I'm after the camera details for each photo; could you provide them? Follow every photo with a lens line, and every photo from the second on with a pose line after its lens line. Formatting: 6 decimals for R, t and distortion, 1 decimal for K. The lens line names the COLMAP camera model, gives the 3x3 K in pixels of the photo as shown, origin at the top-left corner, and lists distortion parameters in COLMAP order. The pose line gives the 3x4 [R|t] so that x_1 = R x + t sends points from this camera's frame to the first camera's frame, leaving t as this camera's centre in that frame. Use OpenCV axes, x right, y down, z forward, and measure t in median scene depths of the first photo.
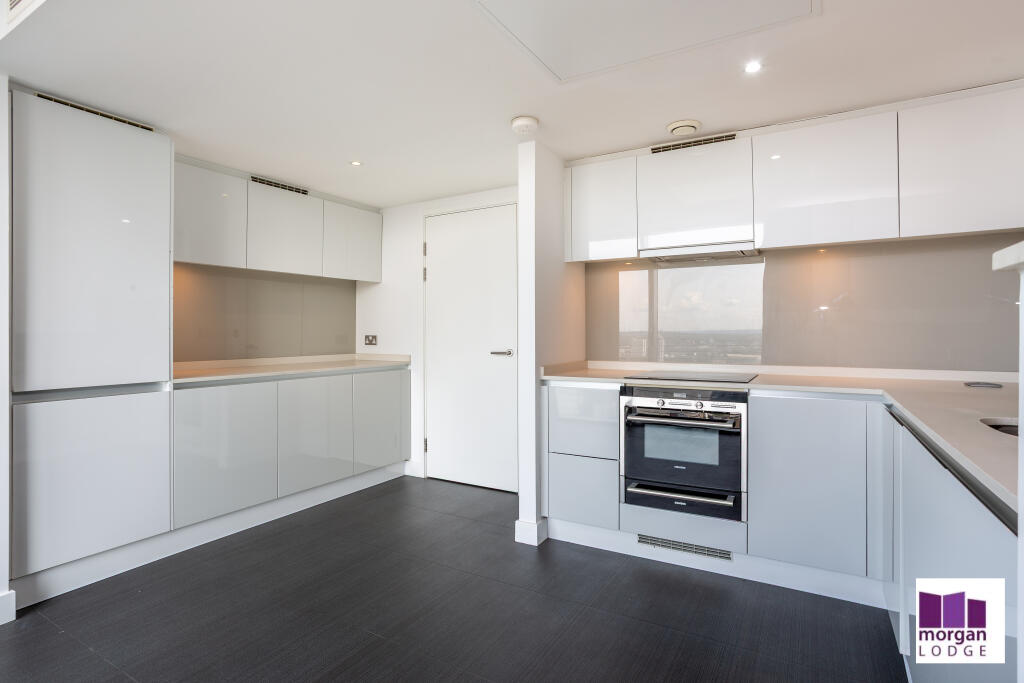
lens RADIAL K [[518.2, 0, 514.4], [0, 518.2, 332.0], [0, 0, 1]] dist [-0.002644, -0.000157]
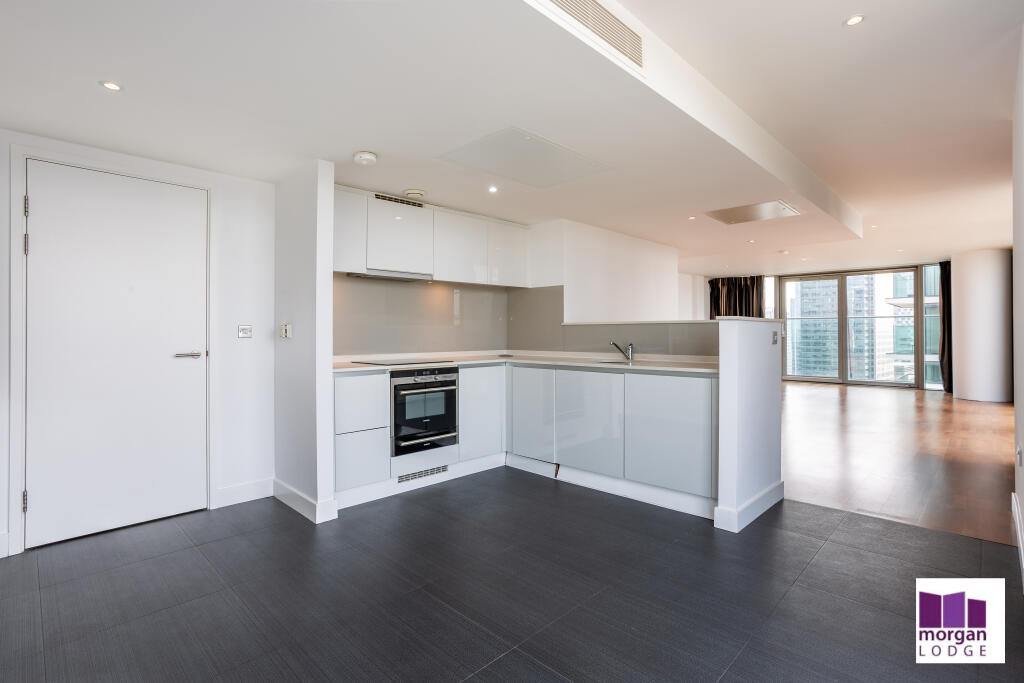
lens RADIAL K [[492.0, 0, 517.0], [0, 492.0, 333.0], [0, 0, 1]] dist [0.000097, 0.000085]
pose [[0.253032, 0.001380, 0.967457, -0.973511], [0.001215, 0.999998, -0.001744, 0.007579], [-0.967457, 0.001617, 0.253030, 0.366124]]
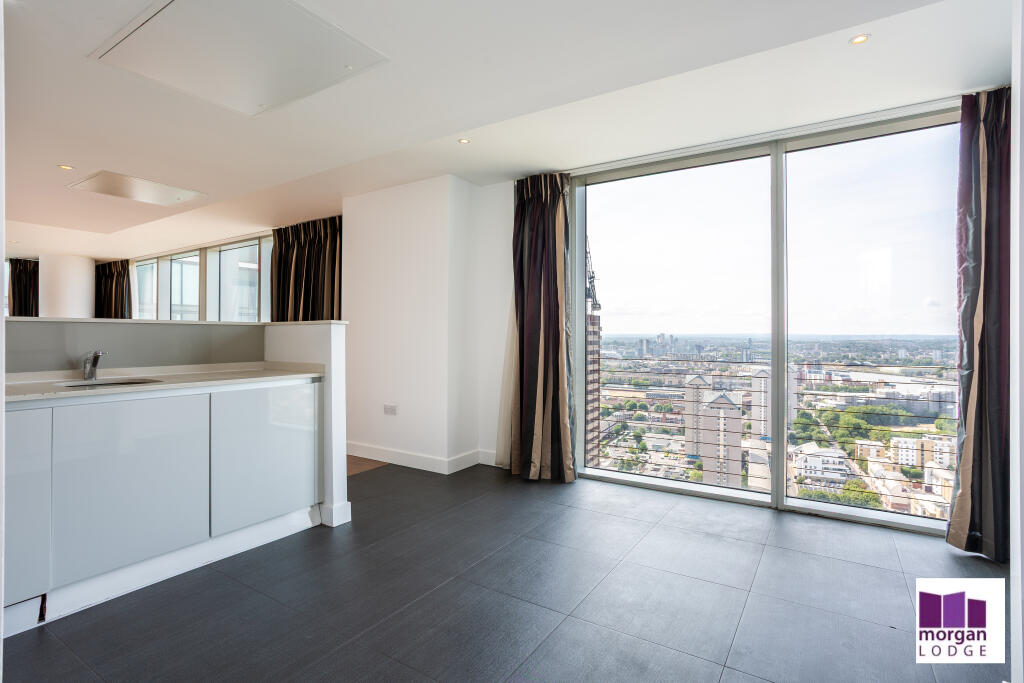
lens RADIAL K [[512.3, 0, 512.0], [0, 512.3, 341.5], [0, 0, 1]] dist [0.001122, 0.000746]
pose [[-0.998345, 0.000259, 0.057502, -0.265867], [0.000732, 0.999966, 0.008208, 0.007648], [-0.057498, 0.008237, -0.998312, 1.371057]]
